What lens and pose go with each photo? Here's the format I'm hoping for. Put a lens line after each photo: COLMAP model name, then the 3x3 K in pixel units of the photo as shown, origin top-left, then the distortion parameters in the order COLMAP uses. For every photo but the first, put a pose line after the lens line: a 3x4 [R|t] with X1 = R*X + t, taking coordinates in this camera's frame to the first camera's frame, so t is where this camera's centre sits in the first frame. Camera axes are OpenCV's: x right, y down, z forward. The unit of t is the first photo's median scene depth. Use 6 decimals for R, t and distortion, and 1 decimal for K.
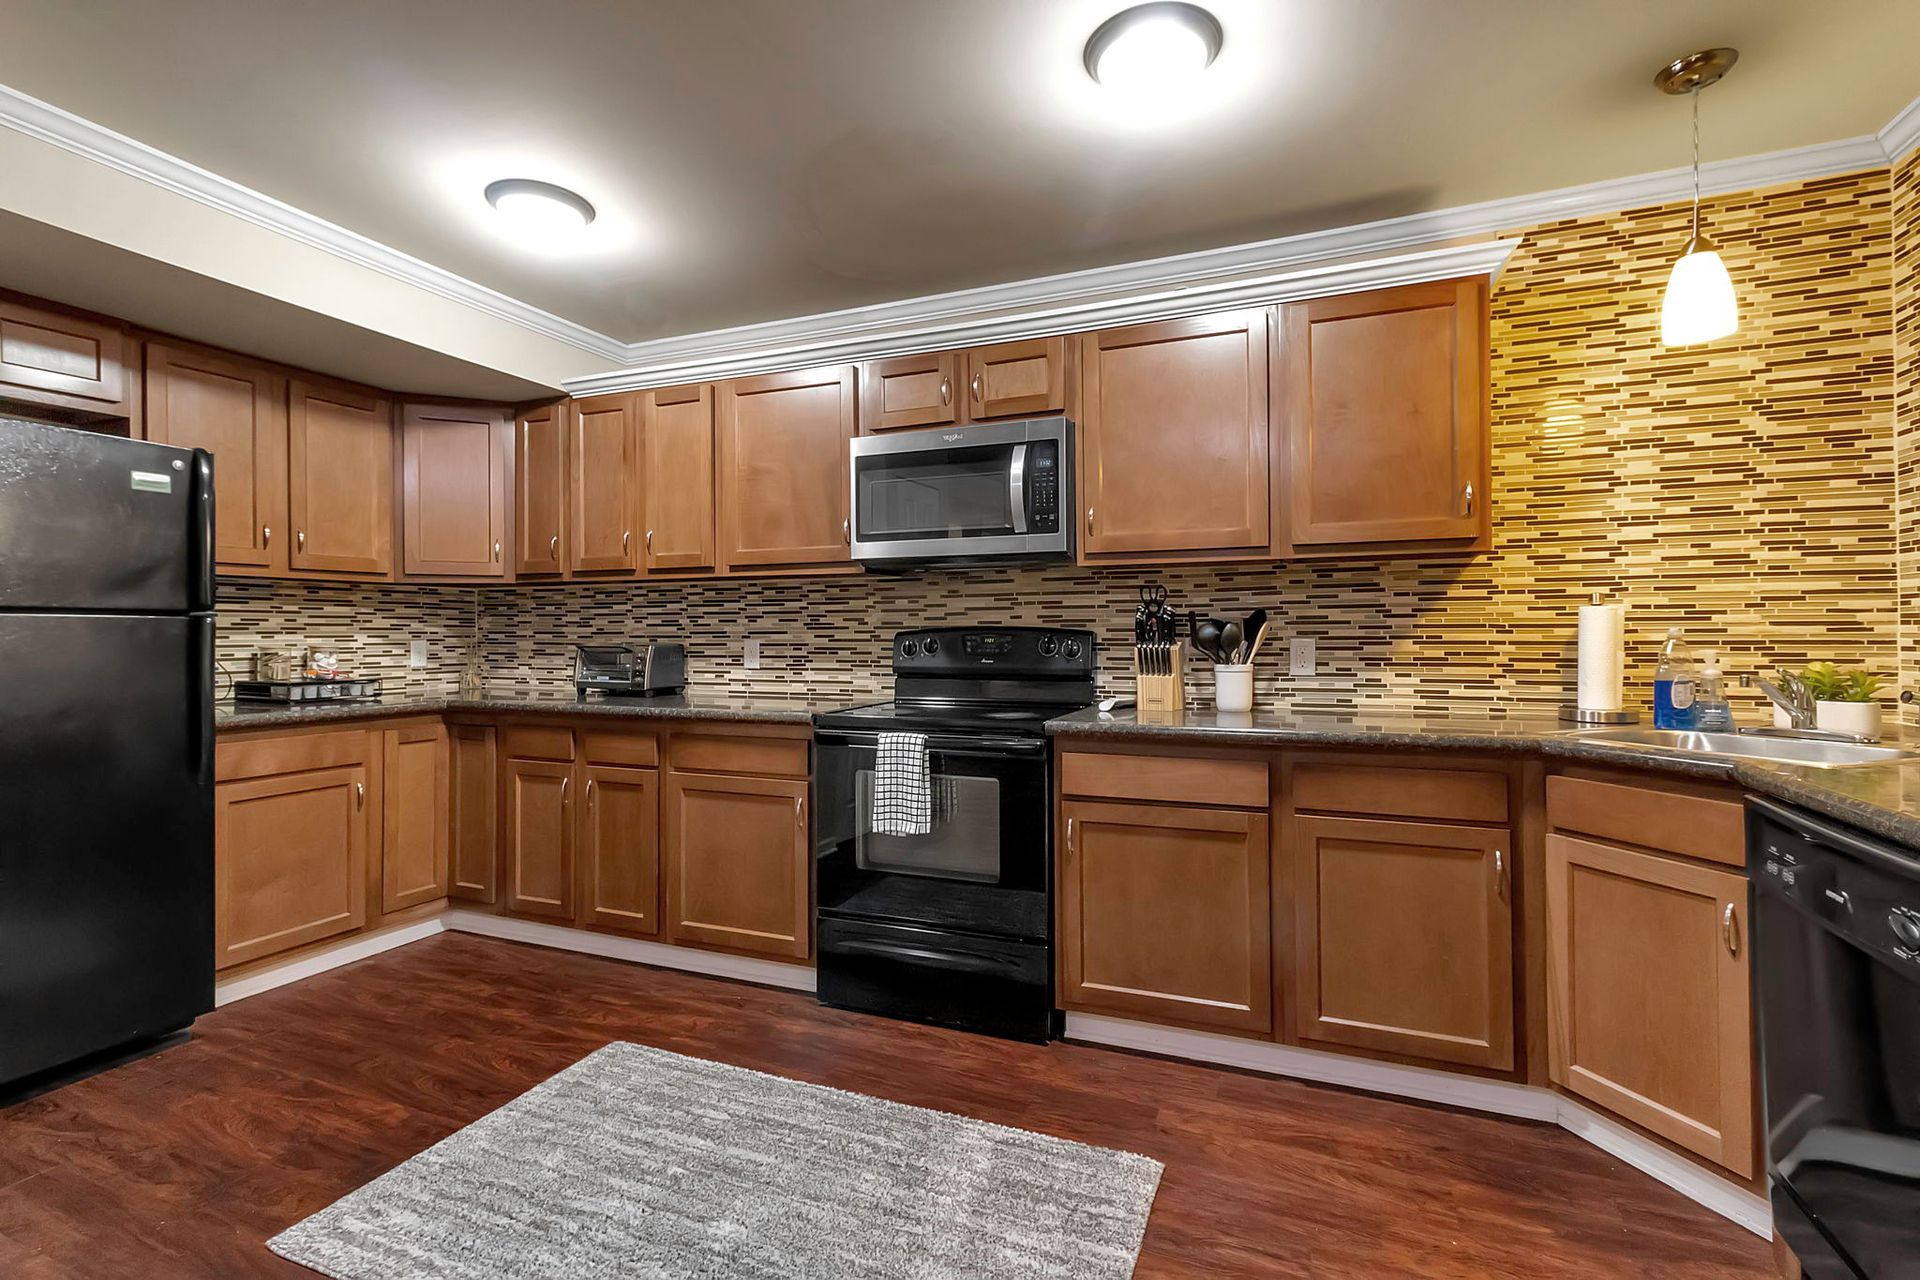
lens RADIAL K [[881.3, 0, 960.5], [0, 881.3, 625.4], [0, 0, 1]] dist [0.004152, 0.000441]
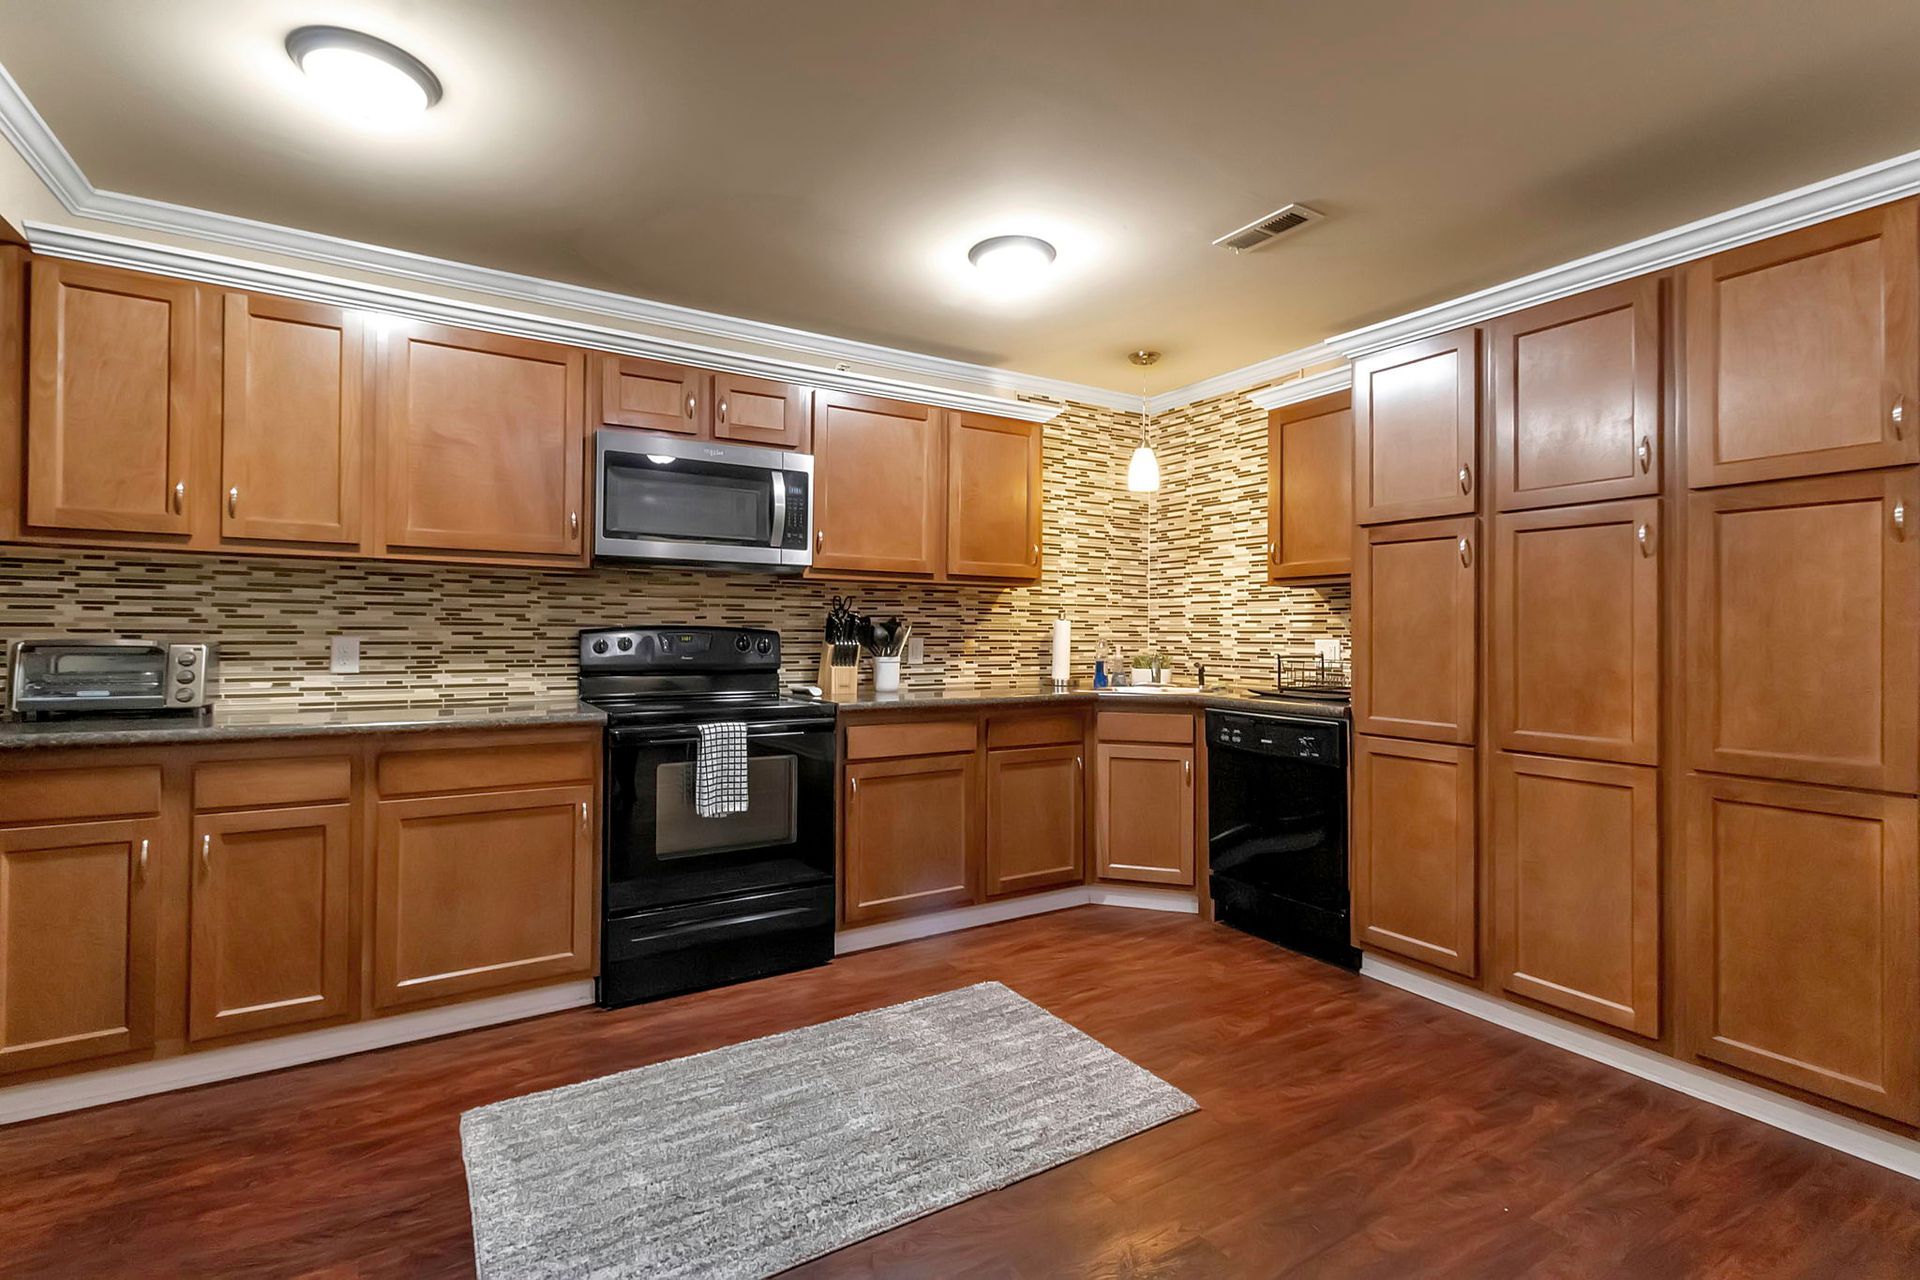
lens RADIAL K [[881.3, 0, 965.7], [0, 881.3, 625.4], [0, 0, 1]] dist [0.004152, 0.000441]
pose [[0.582149, 0.015908, 0.812927, -0.724524], [-0.015974, 0.999839, -0.008126, 0.004640], [-0.812925, -0.008255, 0.582309, 0.110295]]
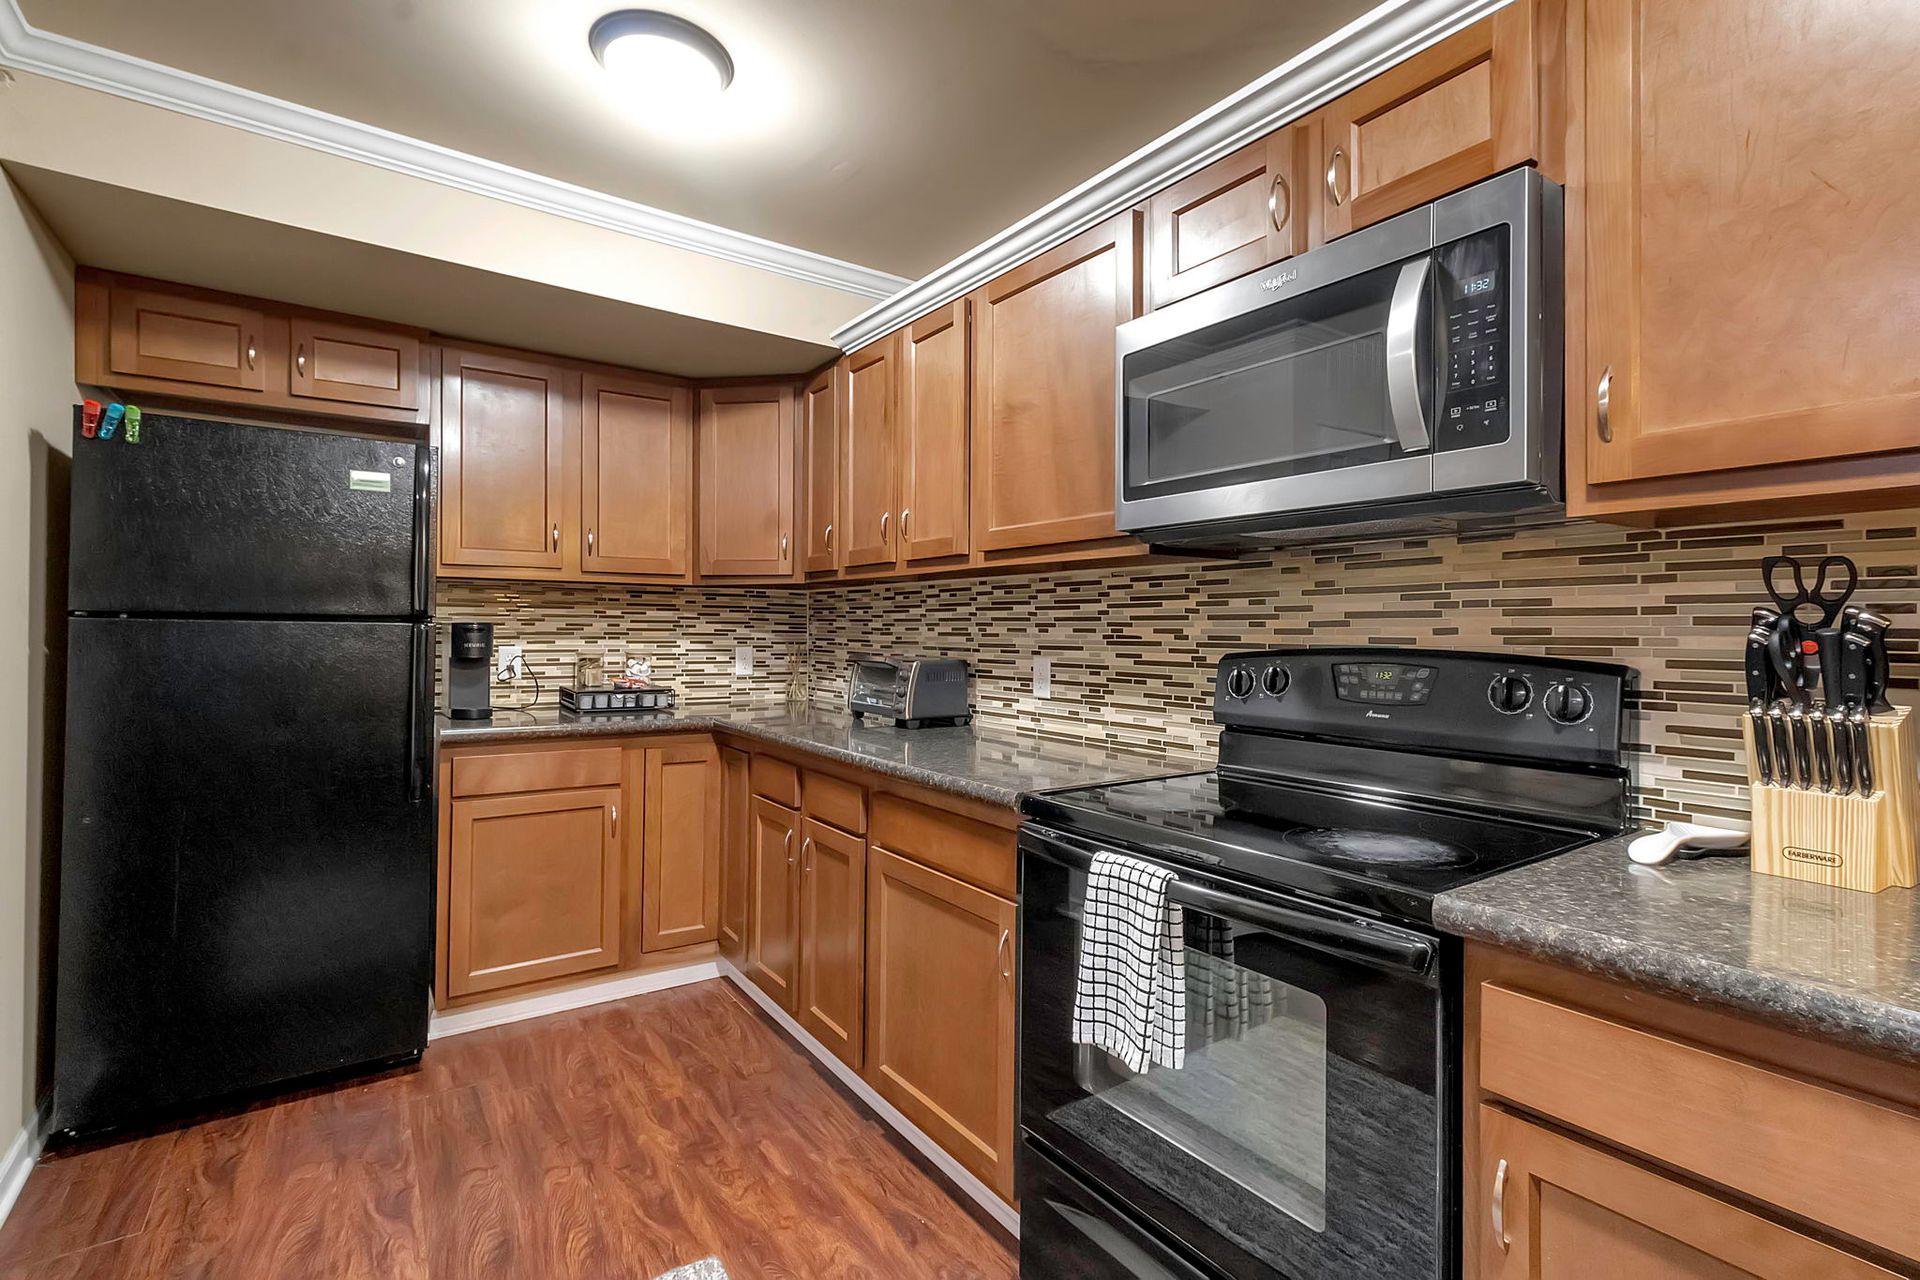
lens RADIAL K [[881.3, 0, 958.9], [0, 881.3, 622.3], [0, 0, 1]] dist [0.004152, 0.000441]
pose [[0.842472, 0.006207, -0.538704, 0.115099], [-0.009020, 0.999956, -0.002585, -0.012161], [0.538664, 0.007037, 0.842491, 0.476023]]
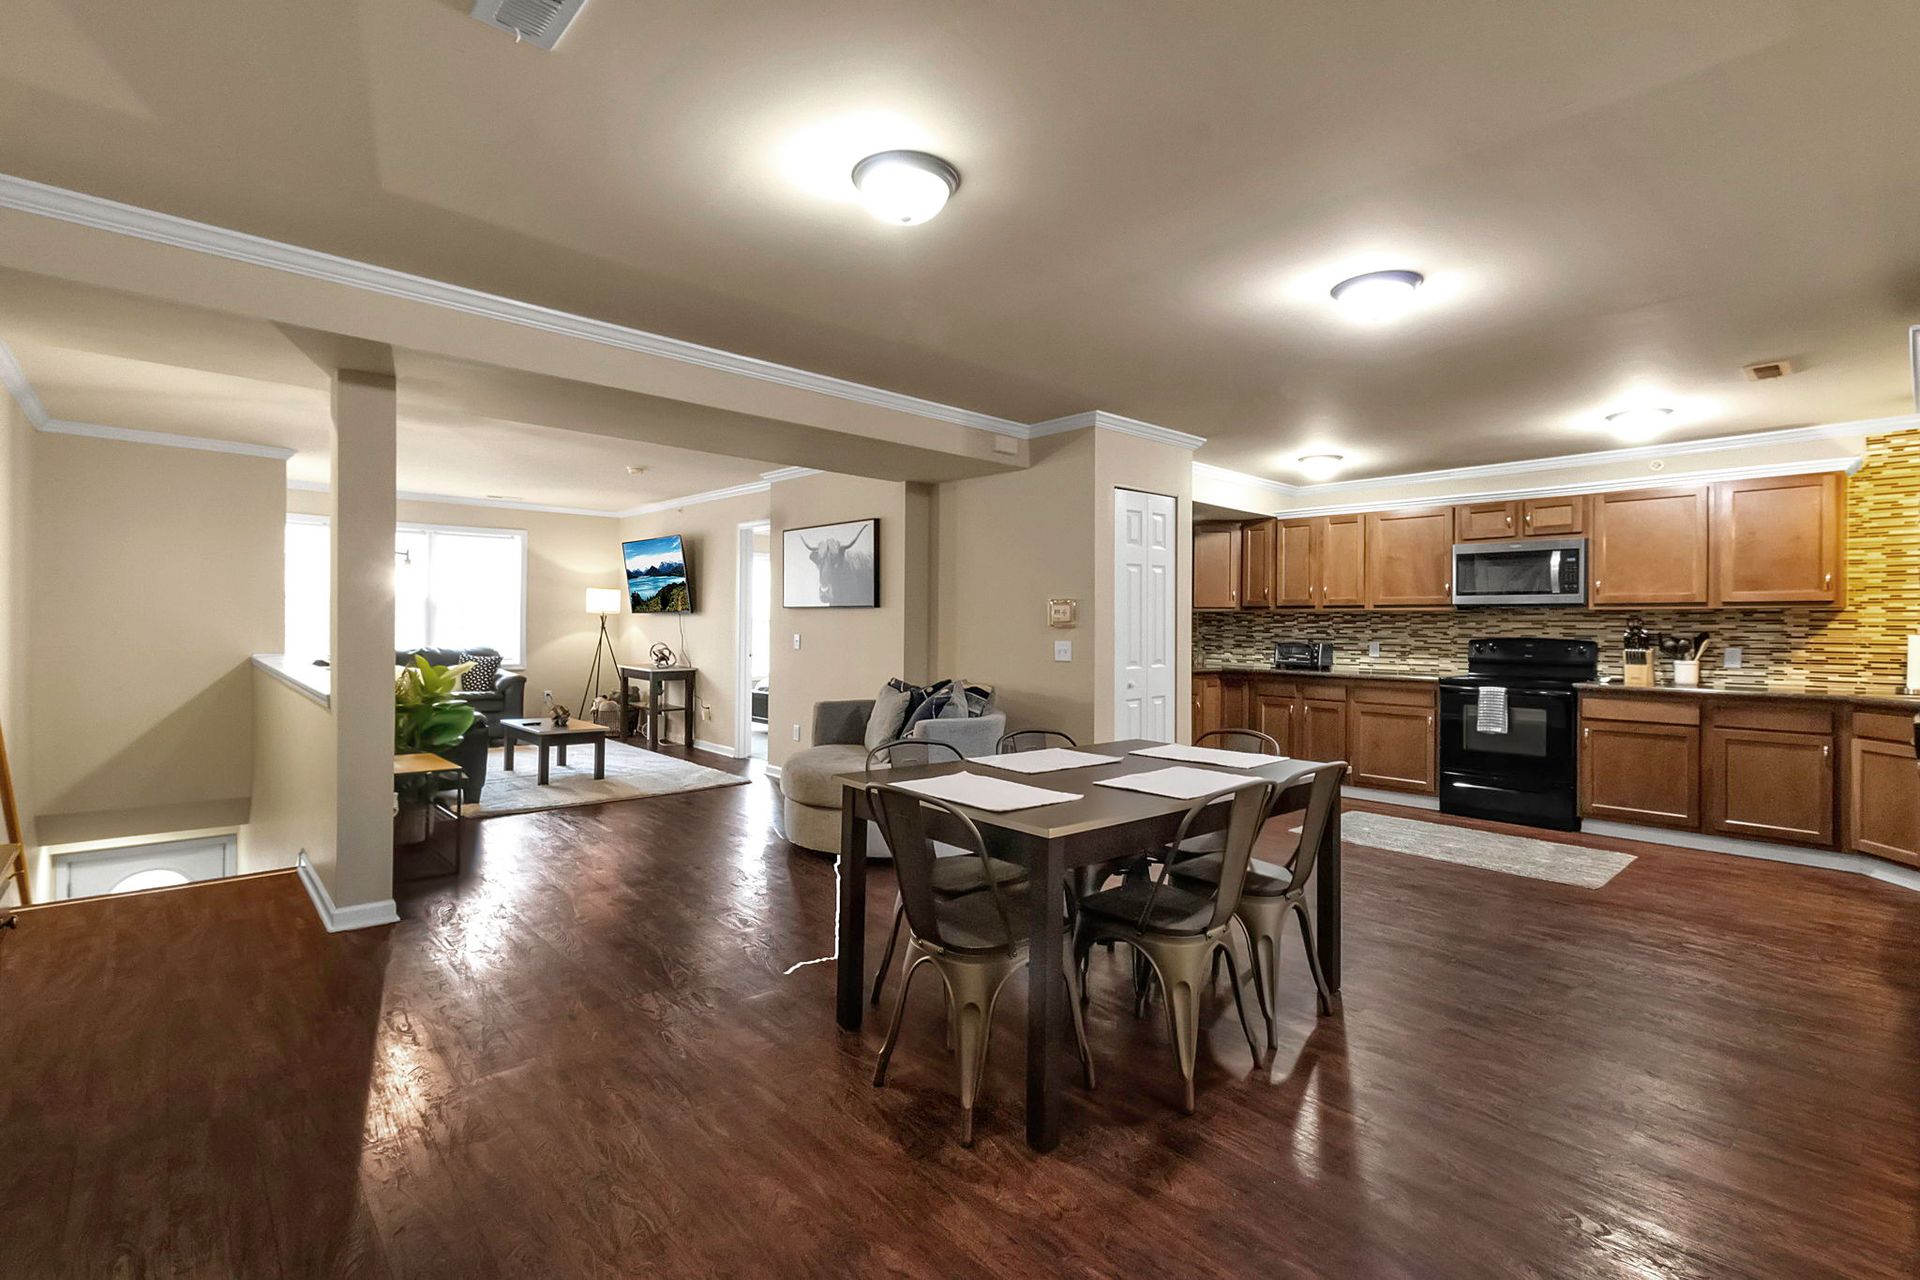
lens RADIAL K [[881.3, 0, 955.4], [0, 881.3, 624.6], [0, 0, 1]] dist [0.004152, 0.000441]
pose [[0.903679, 0.011923, -0.428044, -0.311191], [-0.009850, 0.999927, 0.007058, -0.033049], [0.428097, -0.002162, 0.903730, -1.442825]]
